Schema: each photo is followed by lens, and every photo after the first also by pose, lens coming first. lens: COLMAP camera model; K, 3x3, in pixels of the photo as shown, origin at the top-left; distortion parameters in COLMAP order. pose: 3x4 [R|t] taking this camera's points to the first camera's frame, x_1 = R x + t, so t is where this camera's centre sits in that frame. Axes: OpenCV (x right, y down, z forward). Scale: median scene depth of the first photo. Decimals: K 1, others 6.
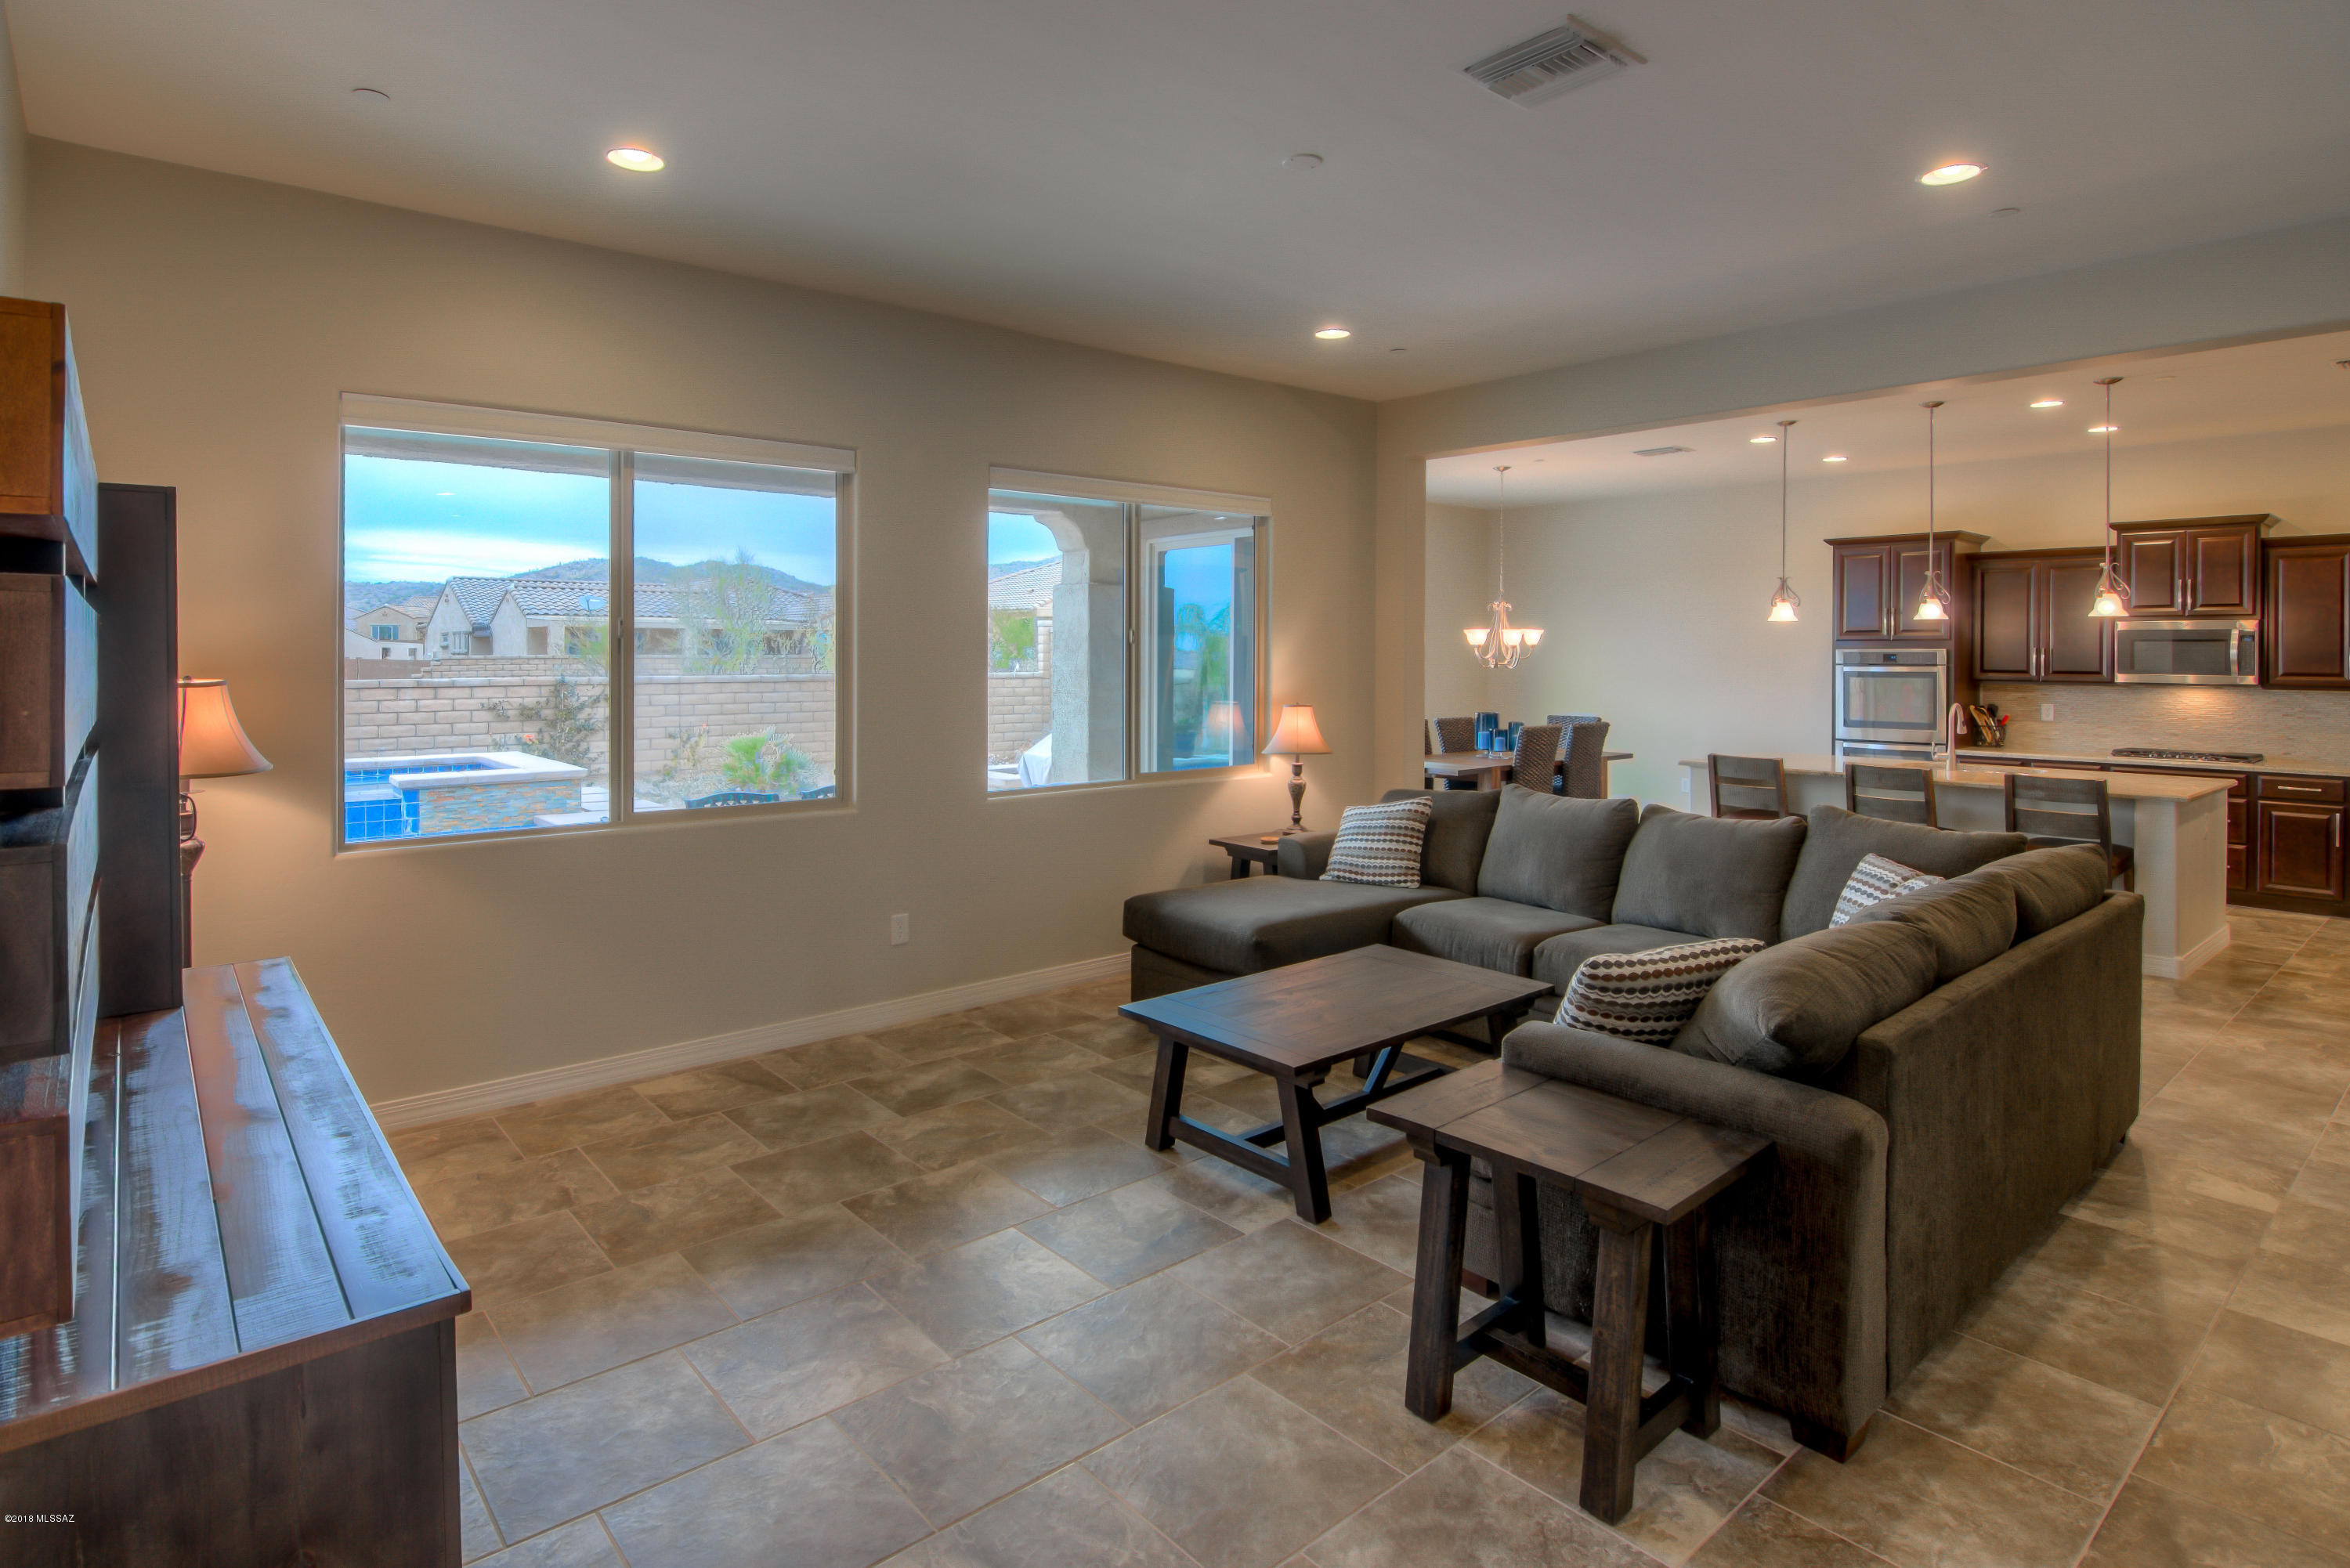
lens RADIAL K [[1263.1, 0, 1162.7], [0, 1263.1, 660.6], [0, 0, 1]] dist [0.002572, -0.013776]
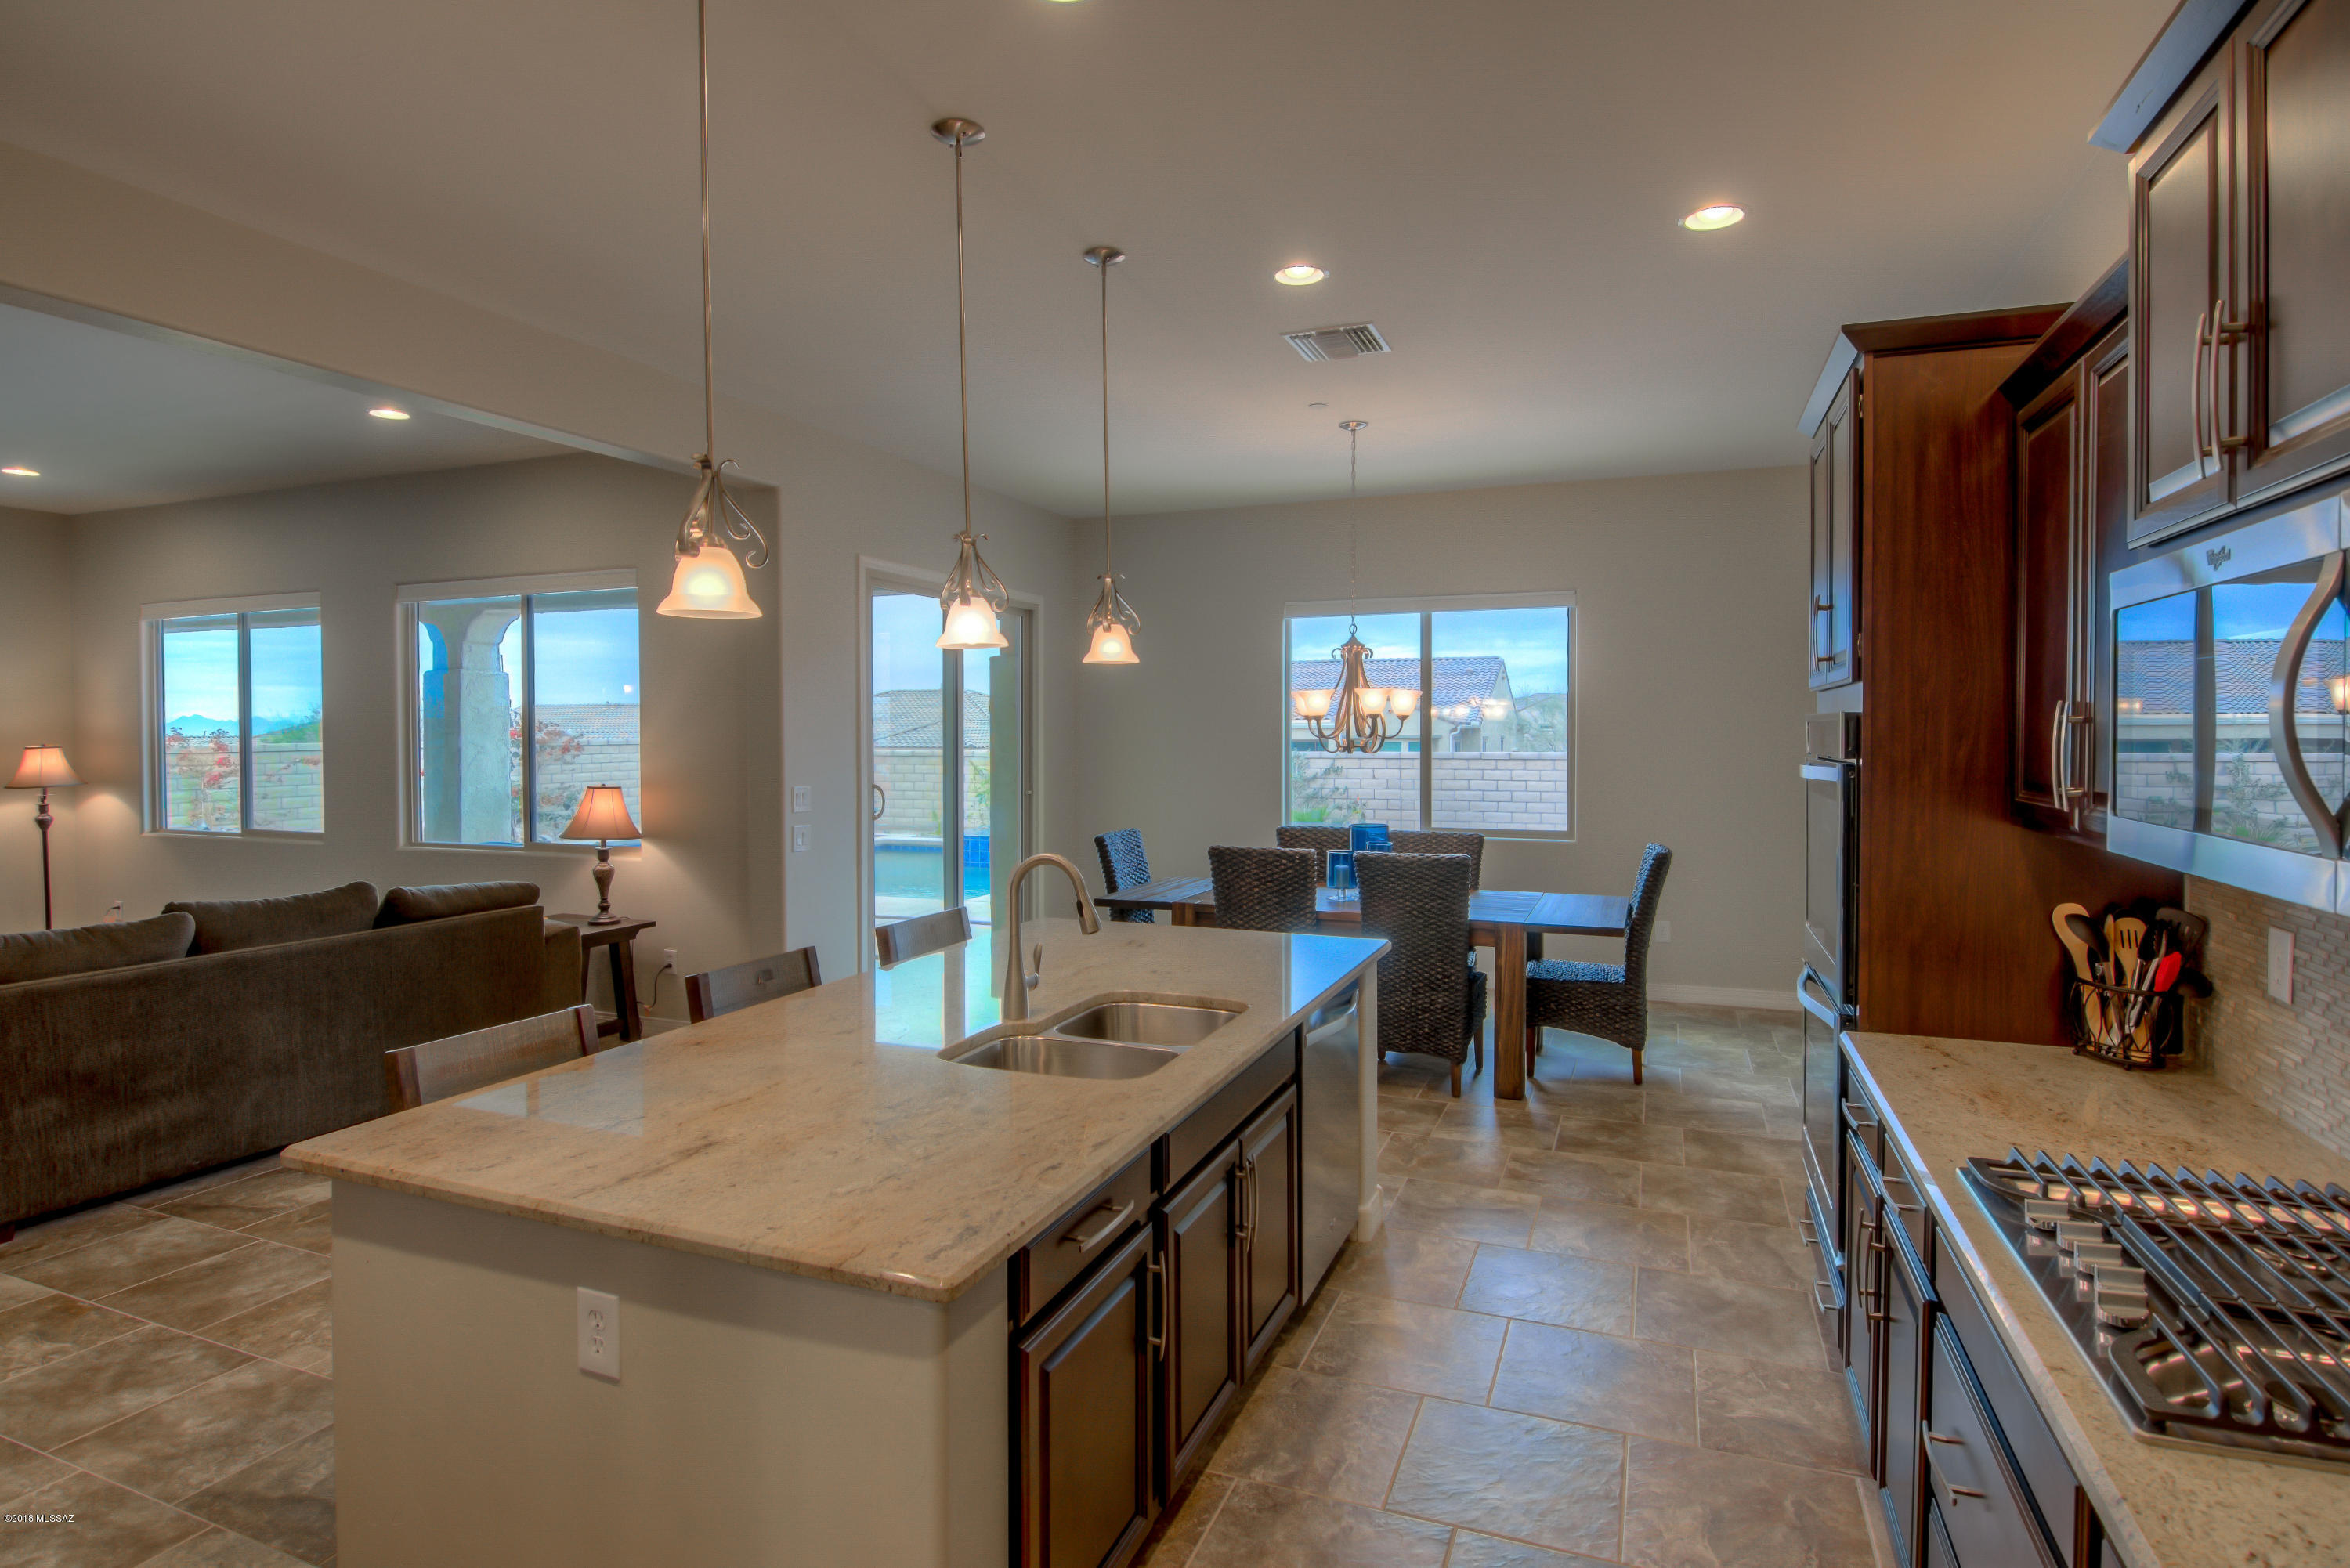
lens RADIAL K [[1211.4, 0, 1204.1], [0, 1211.4, 756.0], [0, 0, 1]] dist [-0.000402, -0.000227]
pose [[0.457117, 0.016405, -0.889255, 1.085573], [-0.001709, 0.999844, 0.017566, -0.004554], [0.889405, -0.006510, 0.457074, 0.956386]]
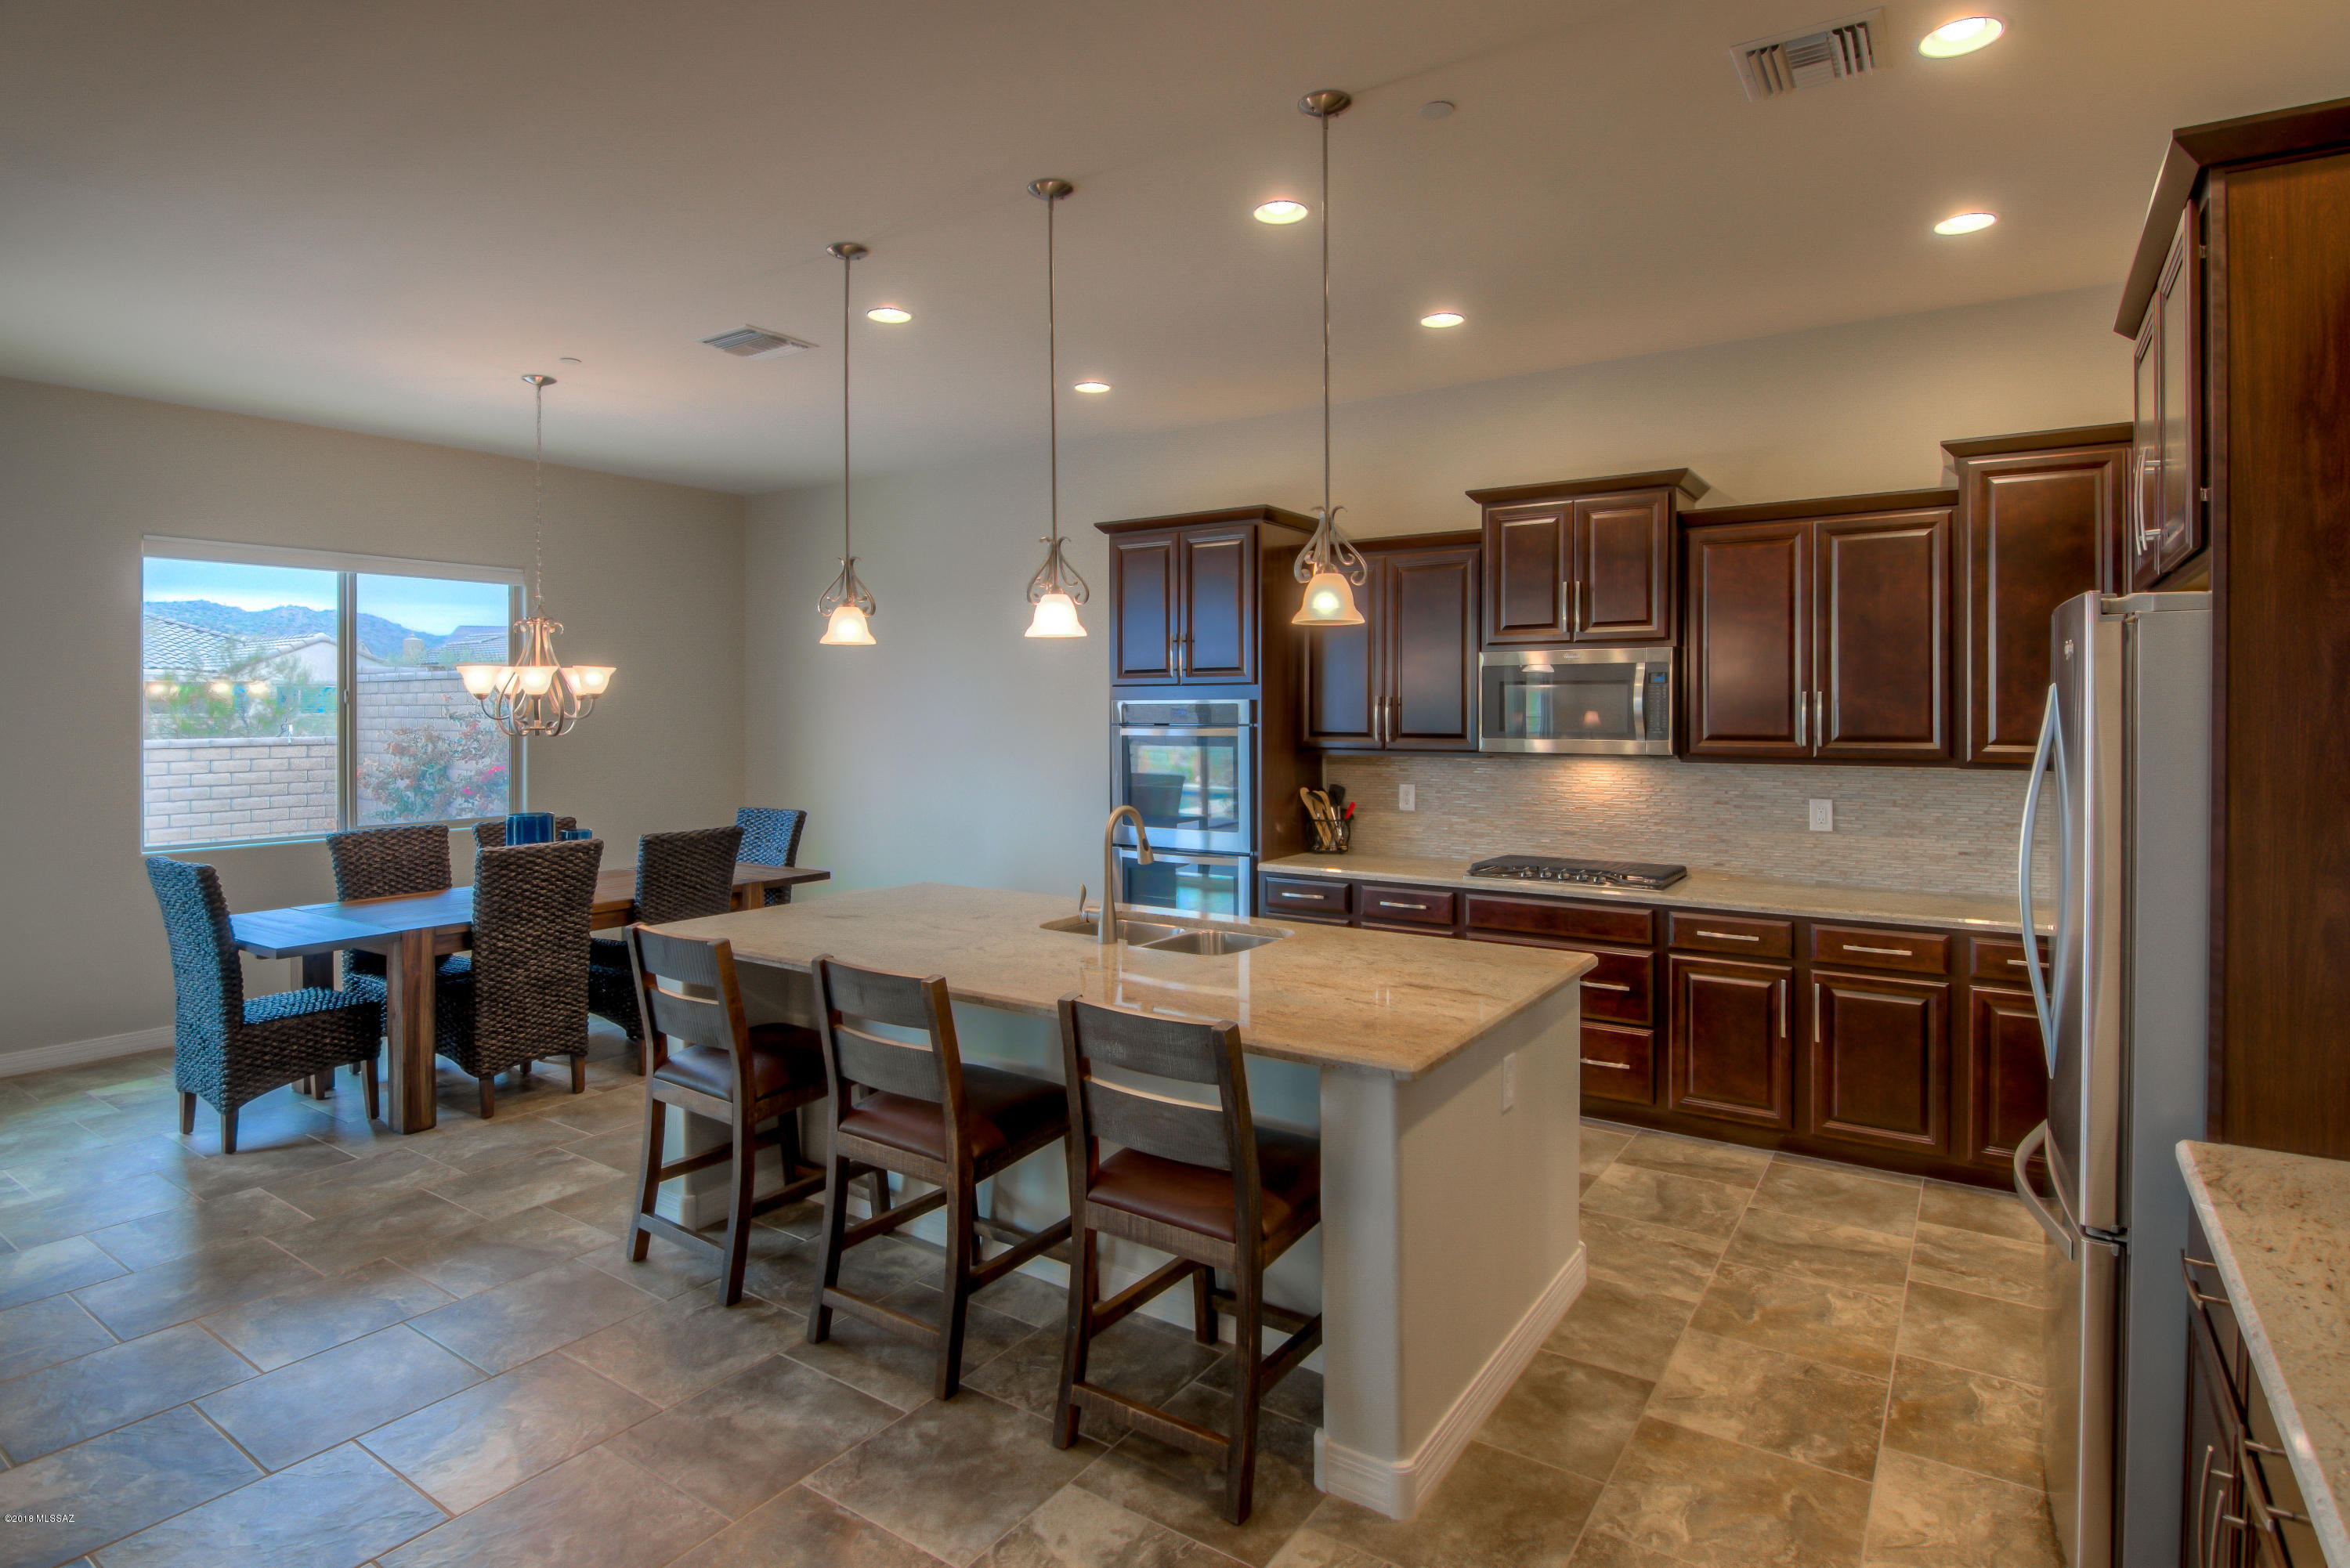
lens RADIAL K [[1236.4, 0, 1158.0], [0, 1236.4, 721.8], [0, 0, 1]] dist [-0.001049, -0.012091]
pose [[0.968890, -0.007776, 0.247370, 0.575136], [0.006617, 0.999963, 0.005515, -0.002093], [-0.247404, -0.003707, 0.968905, 0.576171]]
